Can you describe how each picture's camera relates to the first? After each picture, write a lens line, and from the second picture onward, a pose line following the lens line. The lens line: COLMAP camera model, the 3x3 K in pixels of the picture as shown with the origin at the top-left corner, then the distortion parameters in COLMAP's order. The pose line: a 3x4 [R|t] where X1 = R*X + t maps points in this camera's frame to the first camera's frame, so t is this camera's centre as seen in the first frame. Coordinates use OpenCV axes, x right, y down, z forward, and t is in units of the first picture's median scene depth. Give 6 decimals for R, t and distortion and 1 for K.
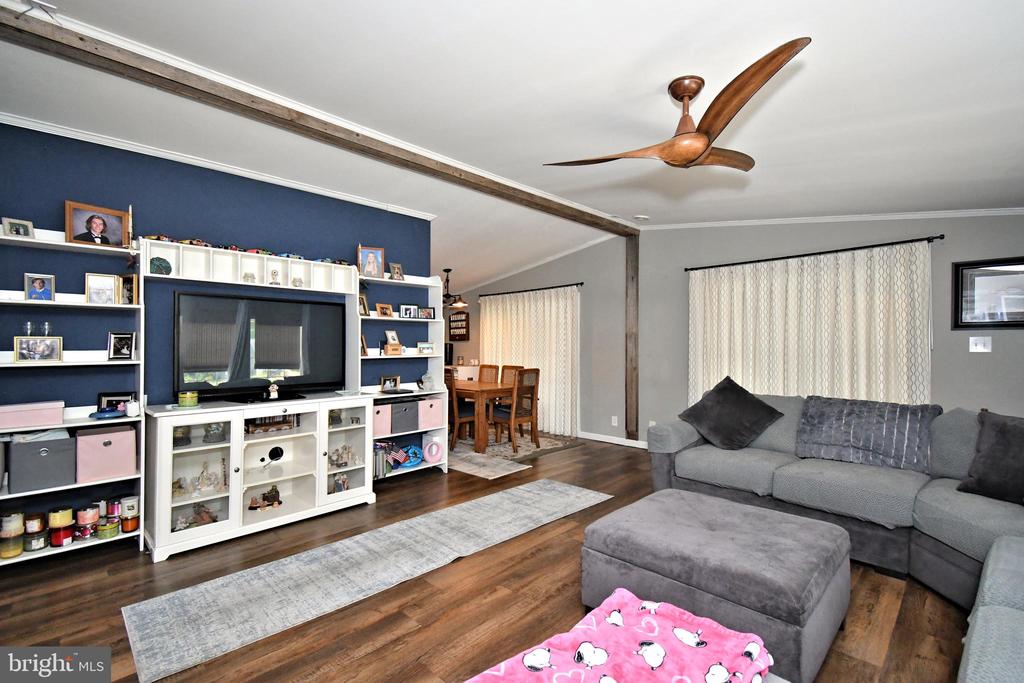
lens RADIAL K [[445.7, 0, 512.3], [0, 445.7, 346.7], [0, 0, 1]] dist [0.002788, -0.004216]
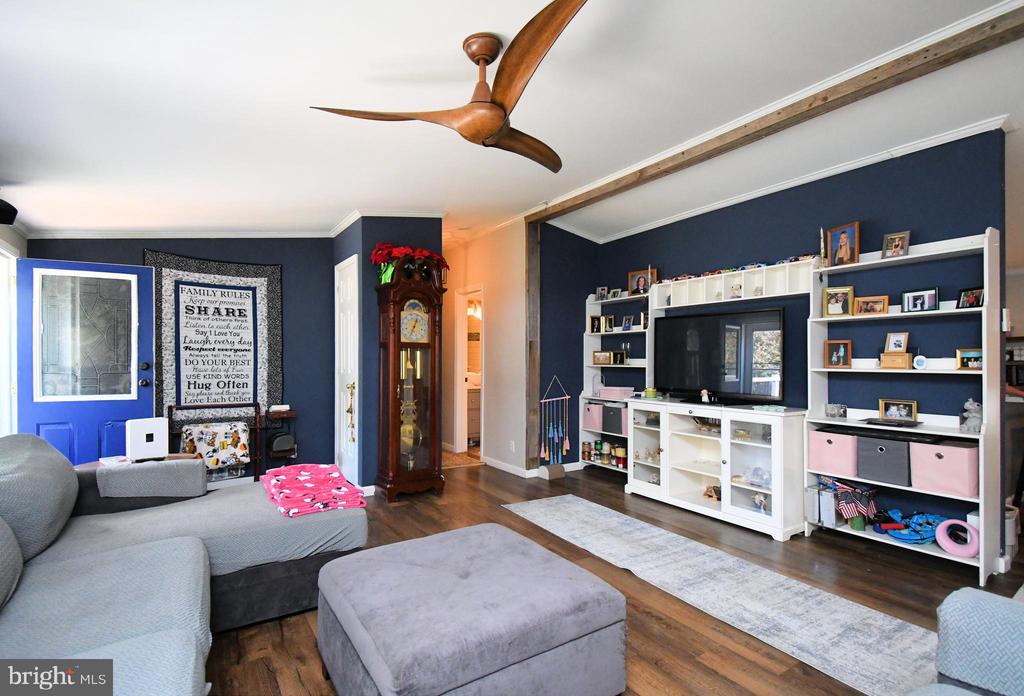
lens RADIAL K [[483.1, 0, 499.1], [0, 483.1, 361.2], [0, 0, 1]] dist [0.024310, -0.005104]
pose [[-0.218914, 0.011415, -0.975677, 0.717491], [0.004427, 0.999933, 0.010706, -0.003679], [0.975734, -0.001975, -0.218950, 0.691325]]
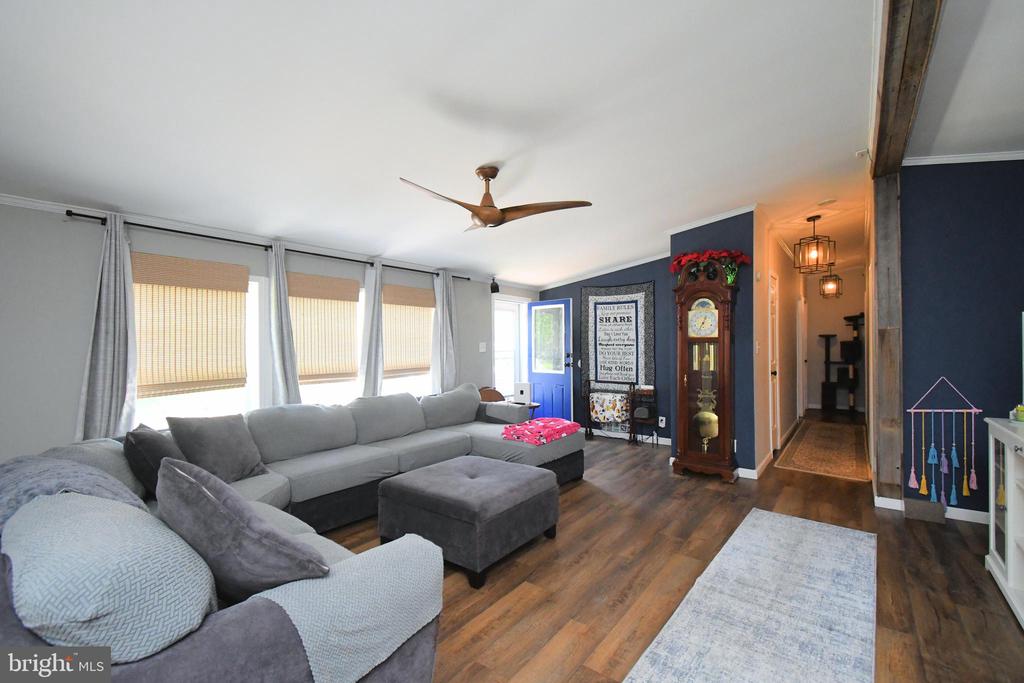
lens RADIAL K [[445.7, 0, 508.4], [0, 445.7, 341.8], [0, 0, 1]] dist [0.002788, -0.004216]
pose [[-0.993095, 0.006392, -0.117141, 0.273695], [0.008365, 0.999831, -0.016356, -0.010461], [0.117016, -0.017223, -0.992981, 1.367826]]
